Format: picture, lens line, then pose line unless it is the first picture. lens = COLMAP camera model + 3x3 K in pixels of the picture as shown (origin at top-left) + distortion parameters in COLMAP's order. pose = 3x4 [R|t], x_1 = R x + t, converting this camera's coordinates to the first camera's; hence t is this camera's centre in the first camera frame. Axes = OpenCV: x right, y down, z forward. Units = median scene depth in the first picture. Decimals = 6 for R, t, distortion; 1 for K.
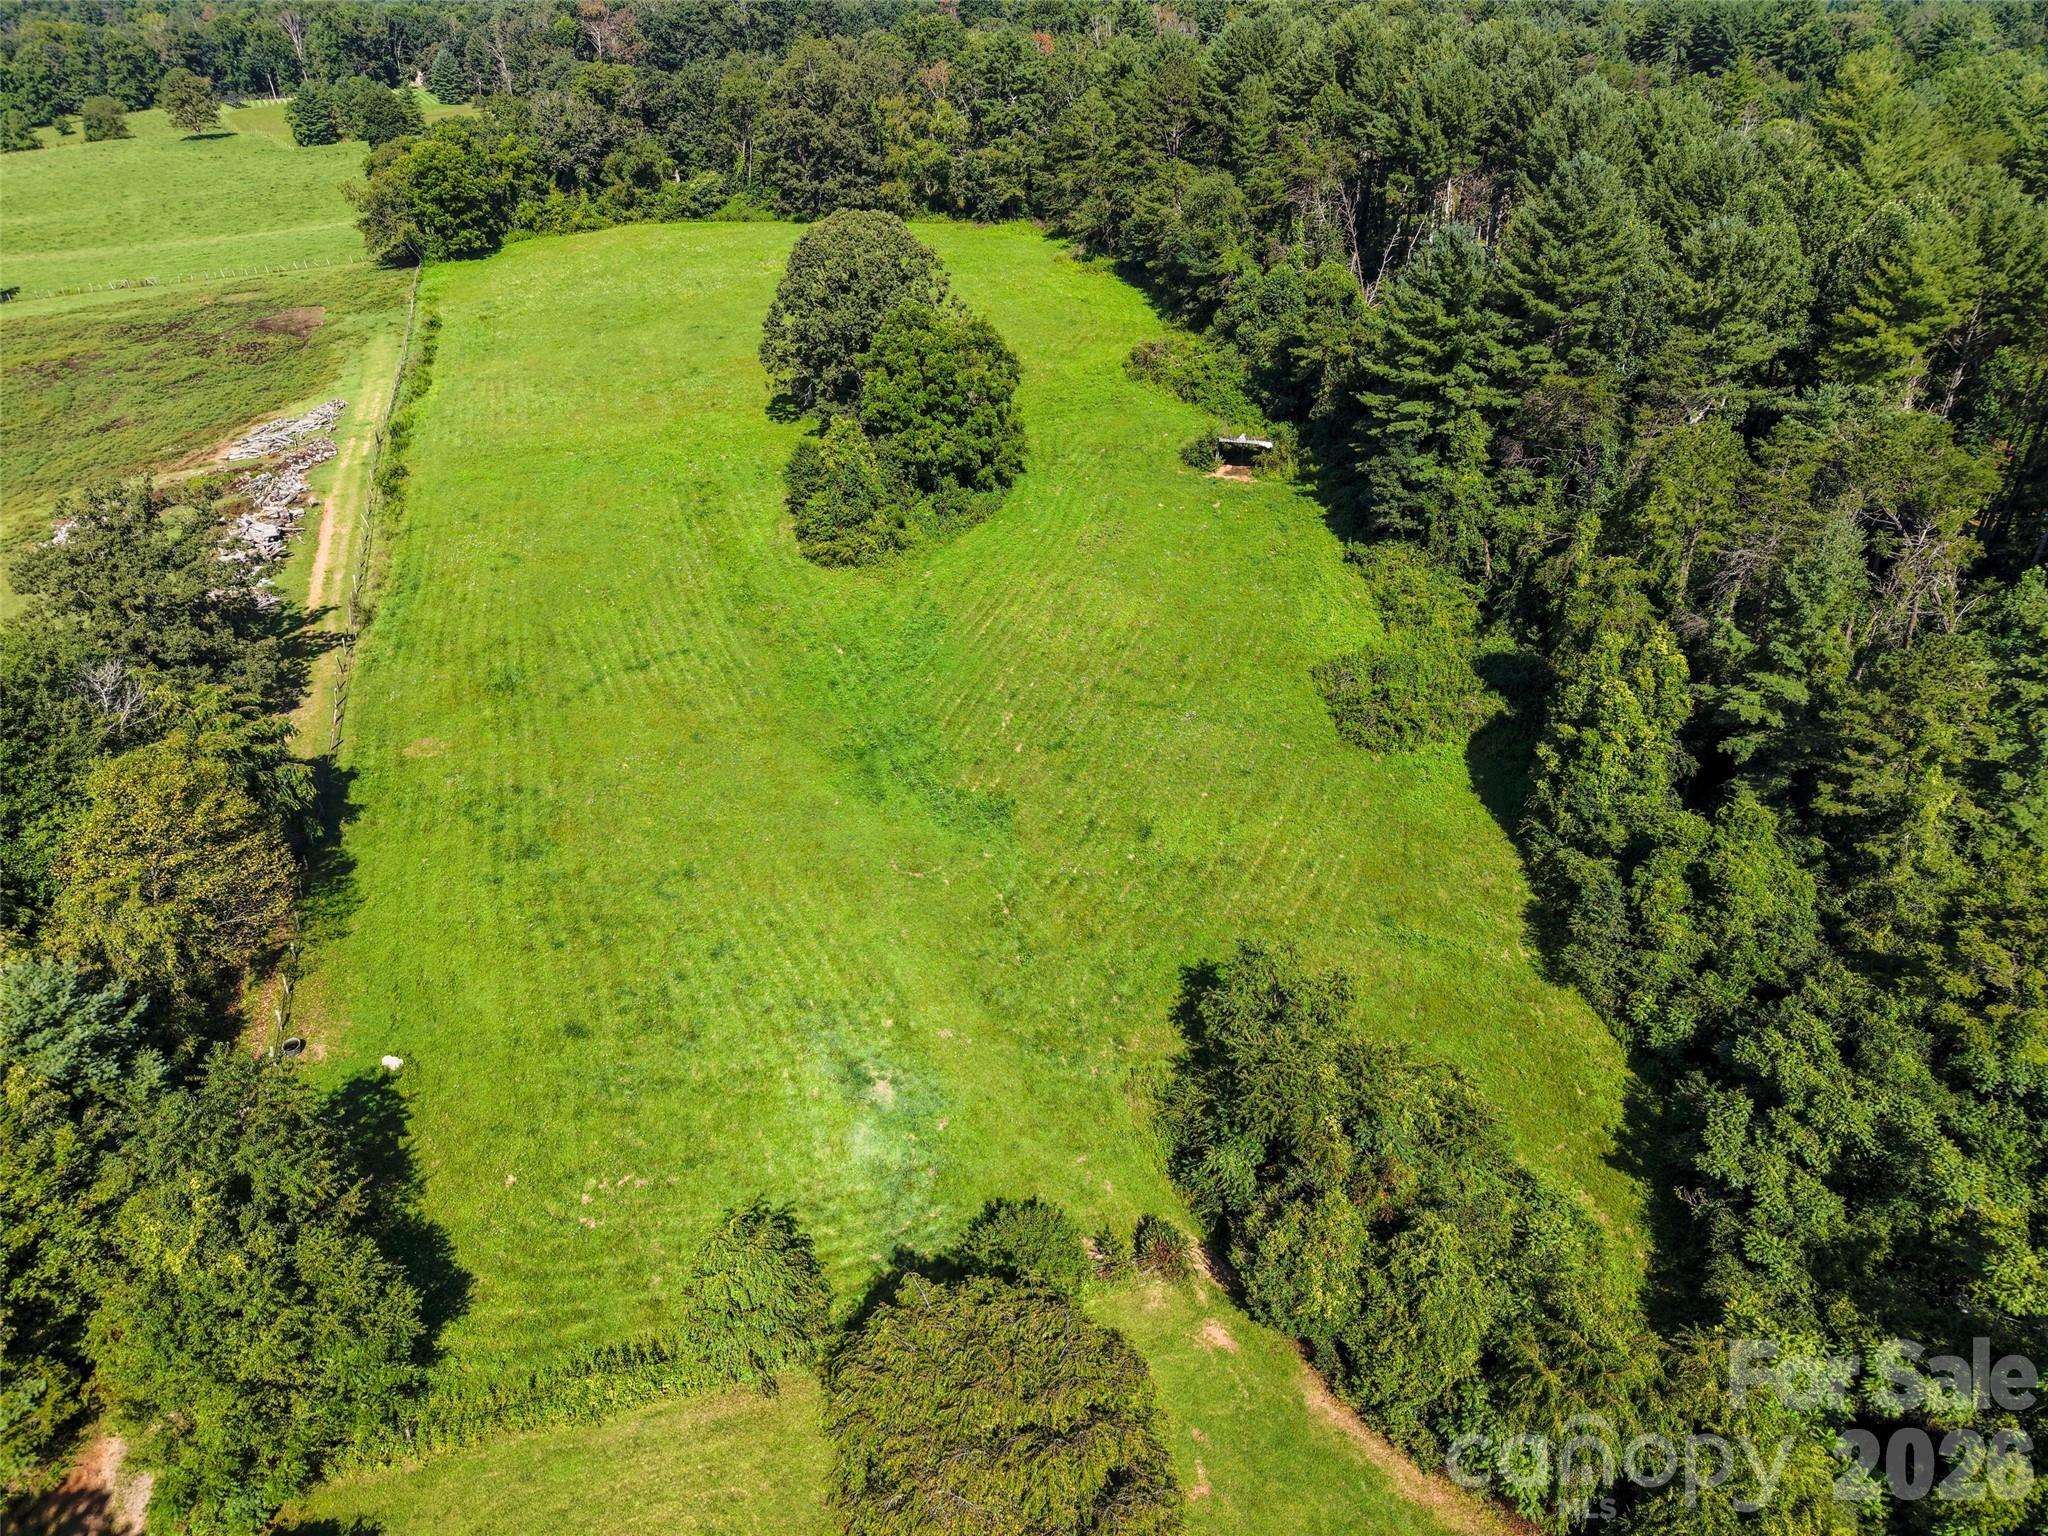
lens RADIAL K [[1380.0, 0, 1037.9], [0, 1380.0, 751.1], [0, 0, 1]] dist [0.028802, -0.028025]
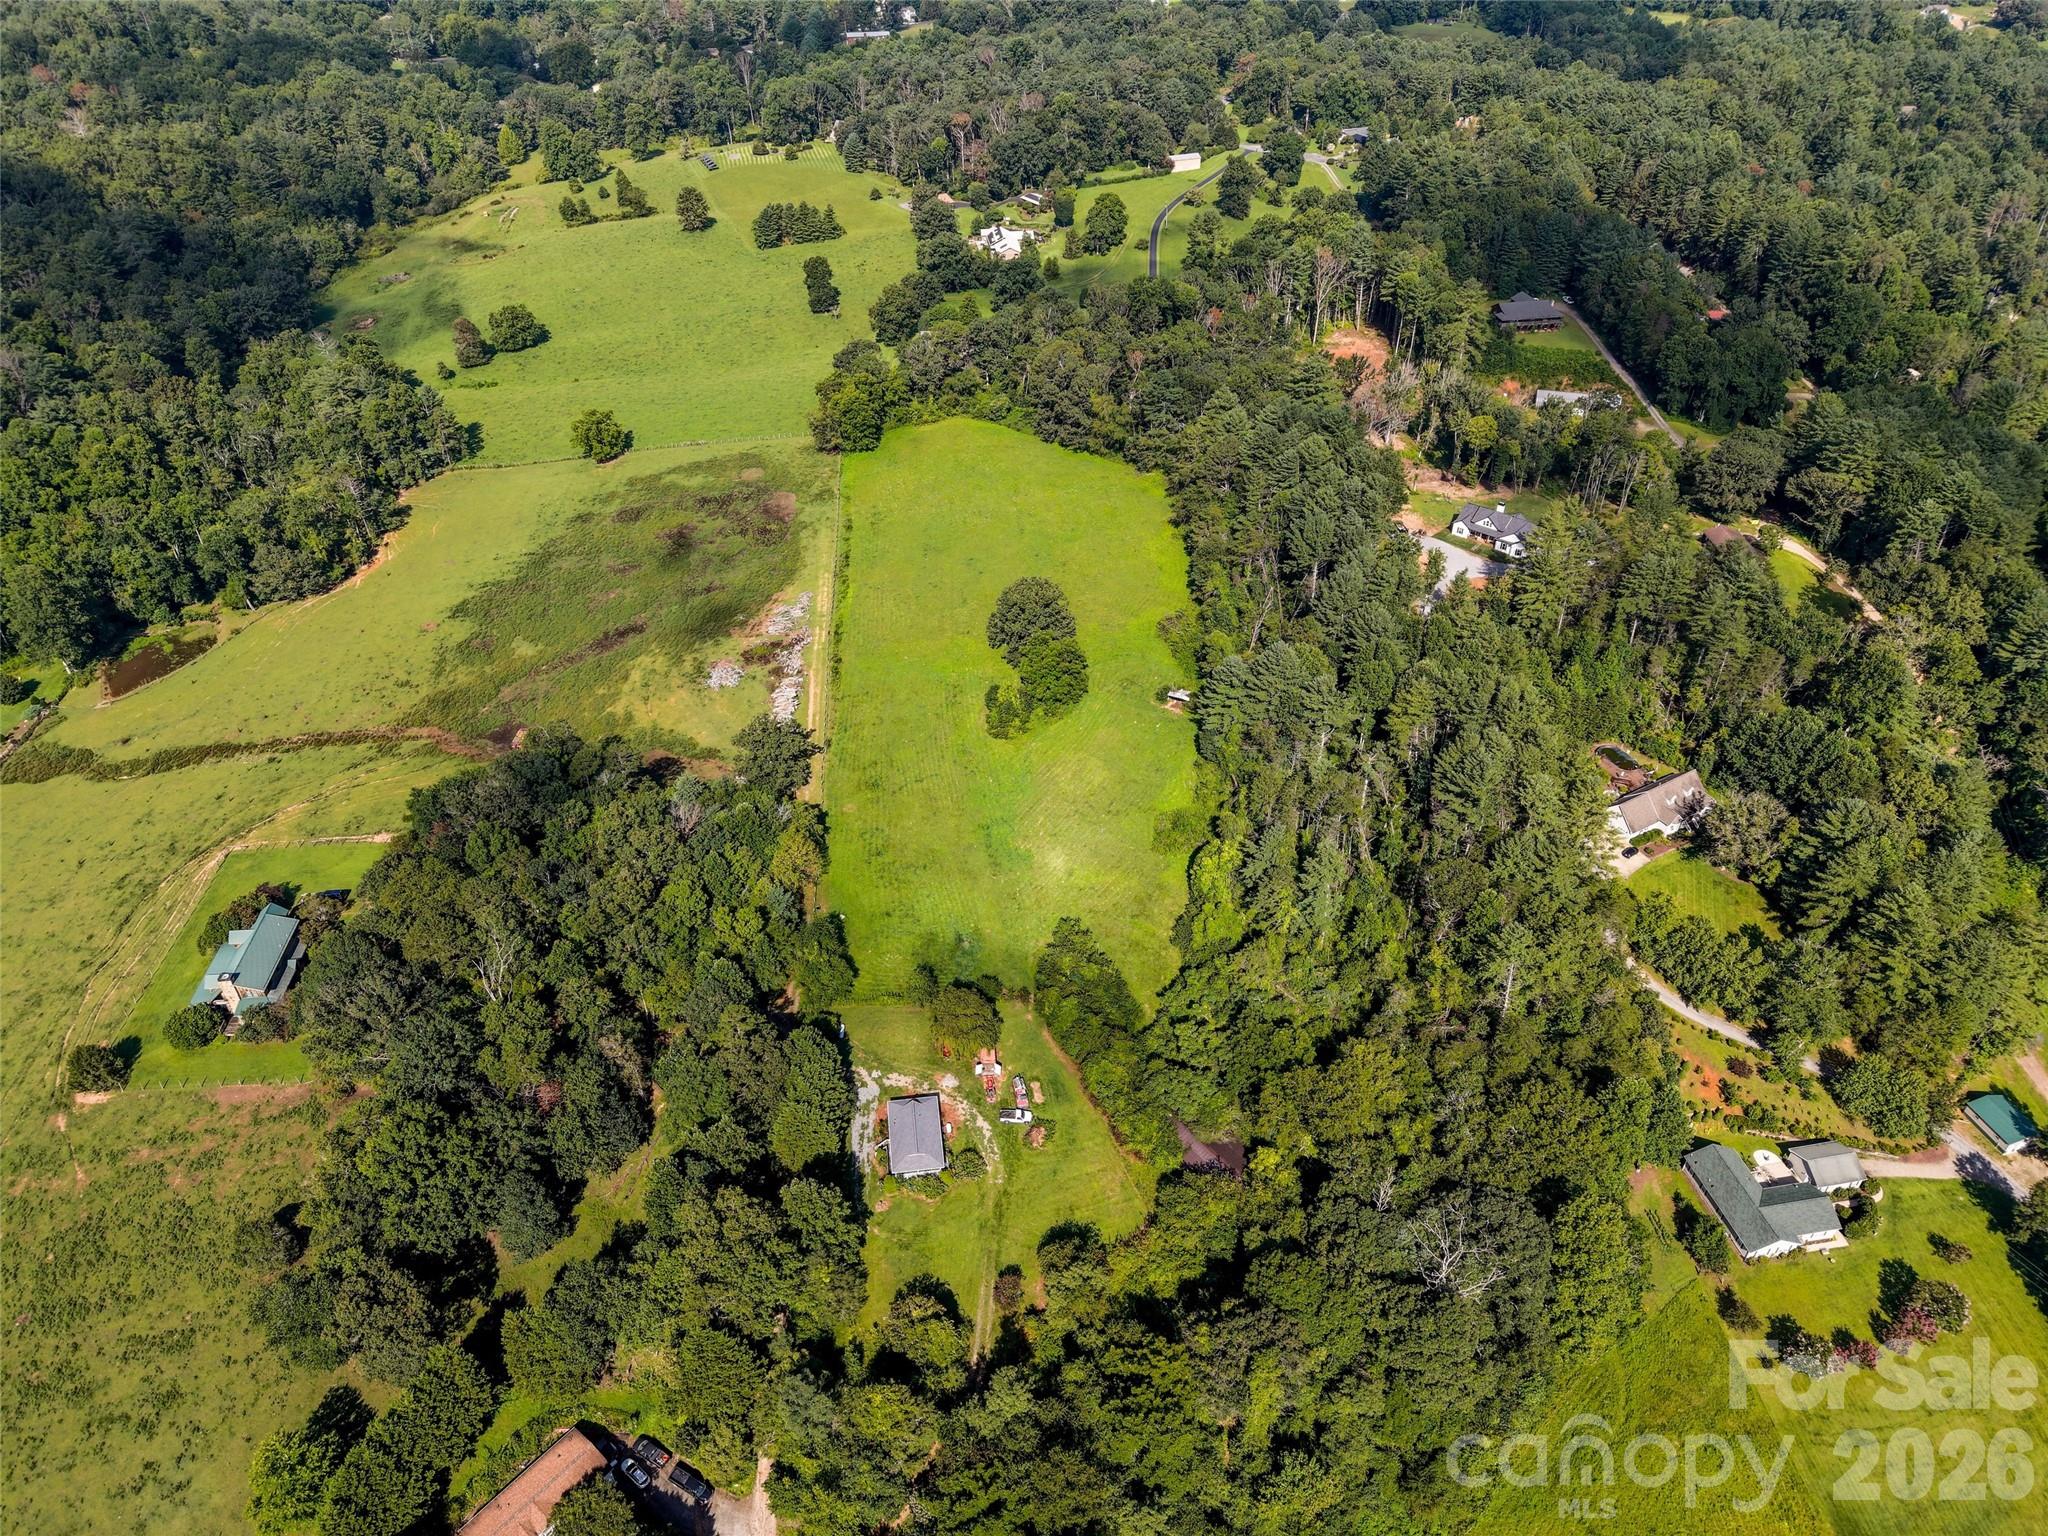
lens RADIAL K [[1380.0, 0, 1025.6], [0, 1380.0, 766.9], [0, 0, 1]] dist [0.028802, -0.028025]
pose [[0.968219, 0.145138, -0.203685, 0.230377], [-0.116454, 0.982345, 0.146414, -0.246443], [0.221340, -0.118041, 0.968026, -0.784654]]
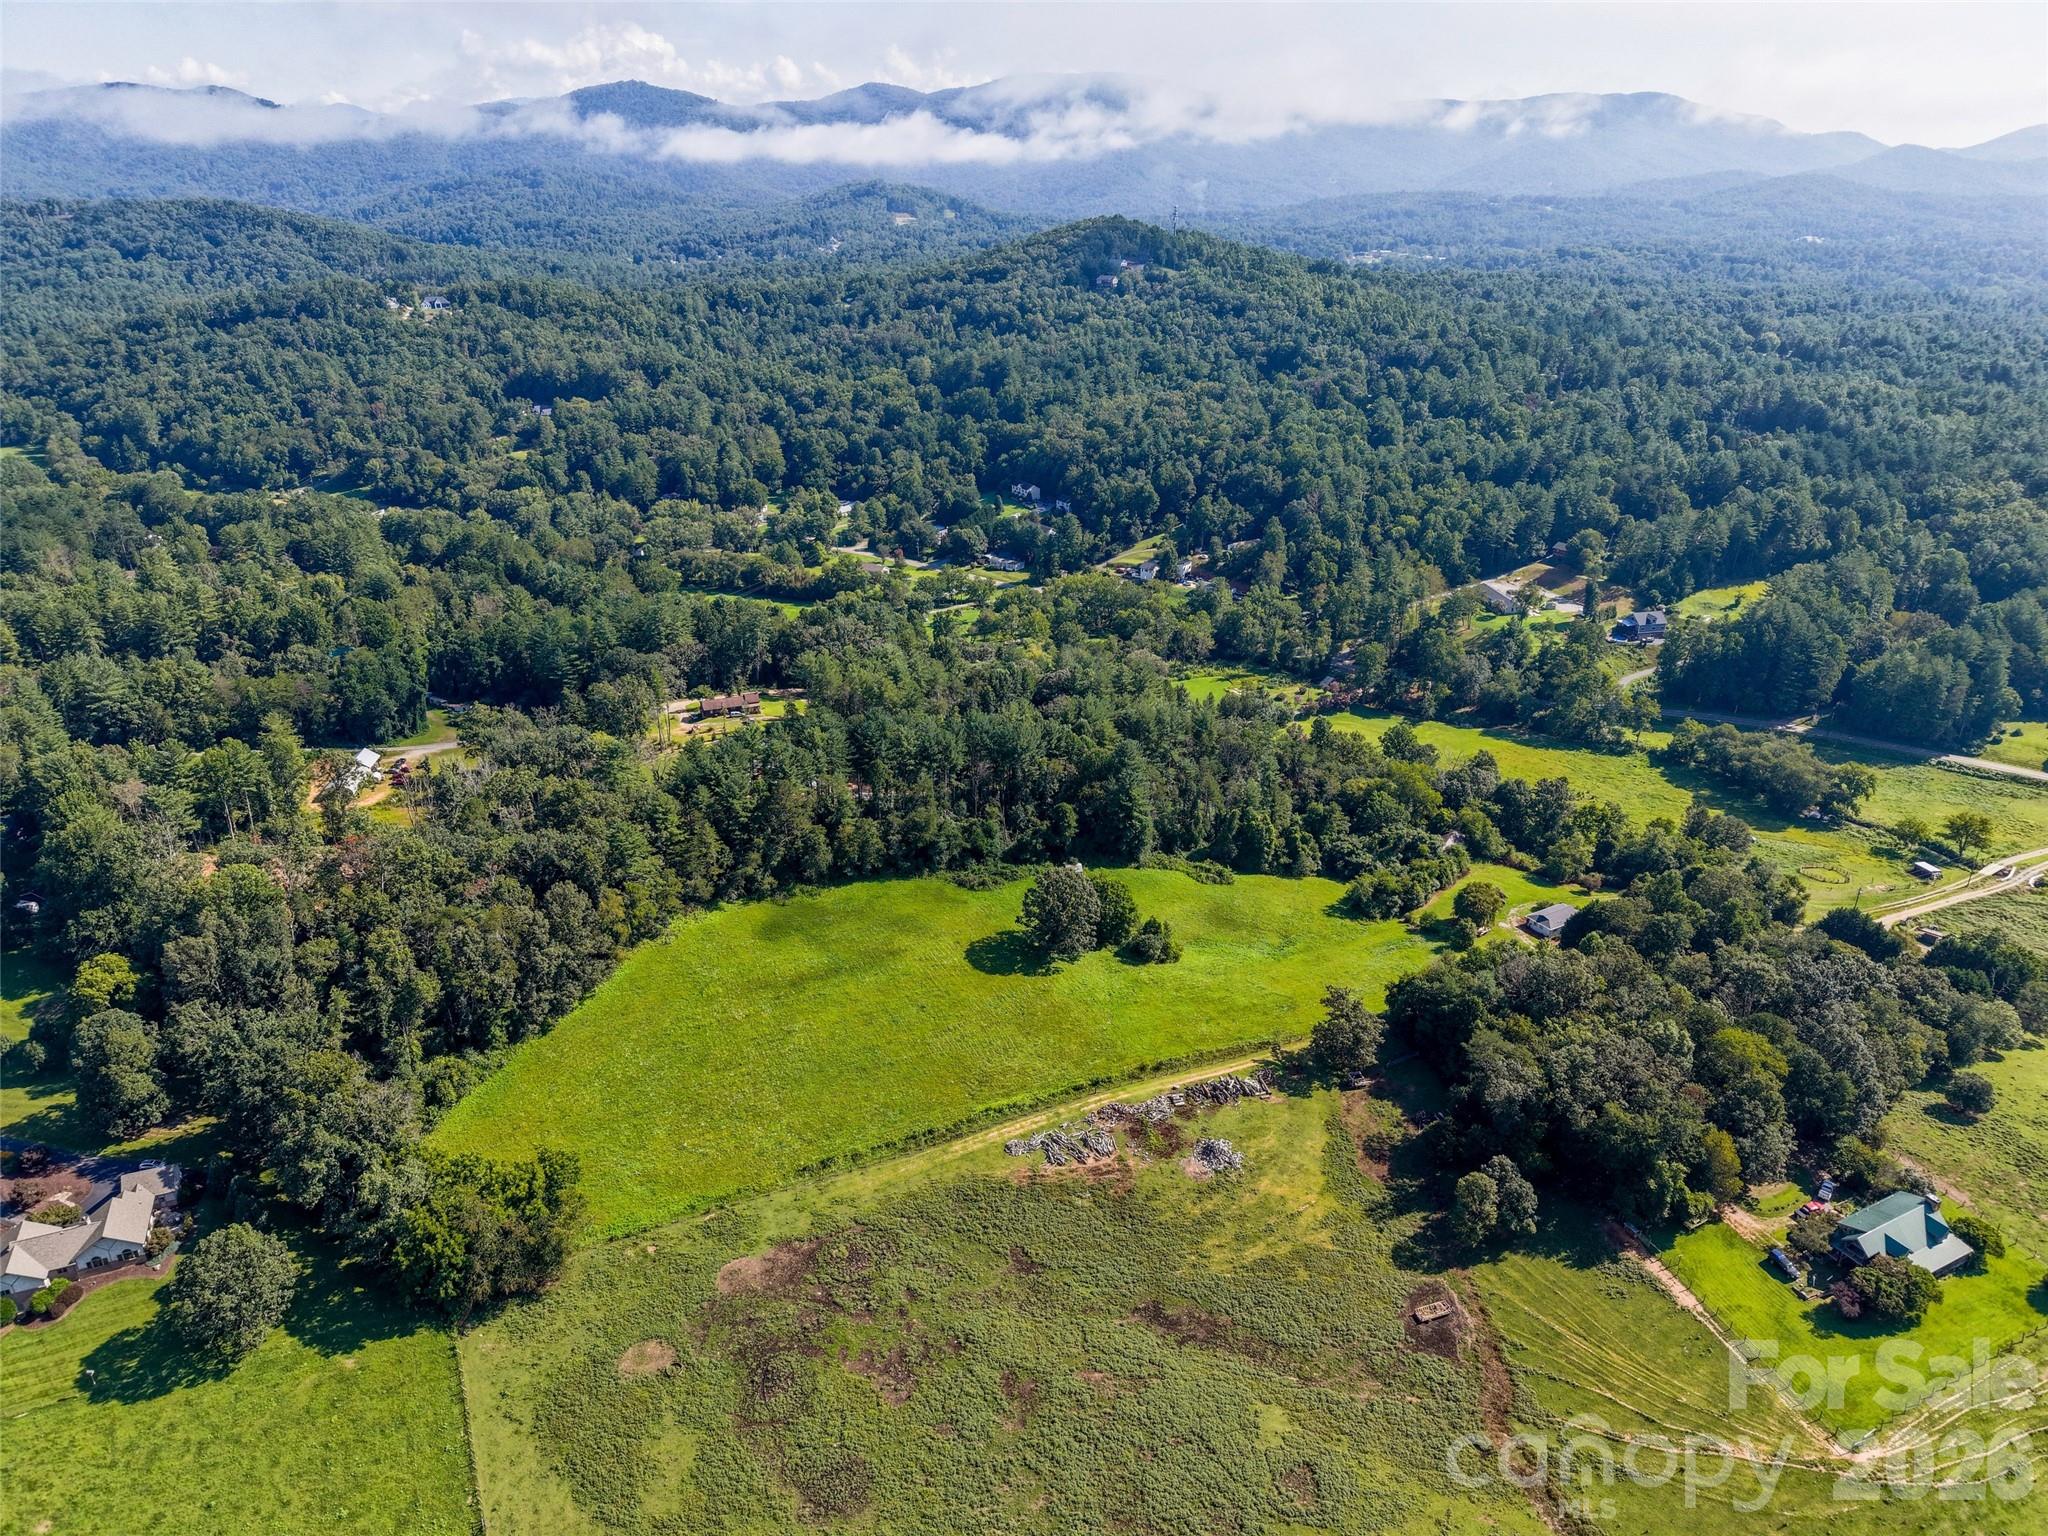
lens RADIAL K [[1380.0, 0, 1030.0], [0, 1380.0, 773.8], [0, 0, 1]] dist [0.028802, -0.028025]
pose [[-0.140584, -0.403962, 0.903909, -1.298384], [0.474708, 0.773687, 0.419596, -0.912270], [-0.868843, 0.488081, 0.082996, 0.444732]]
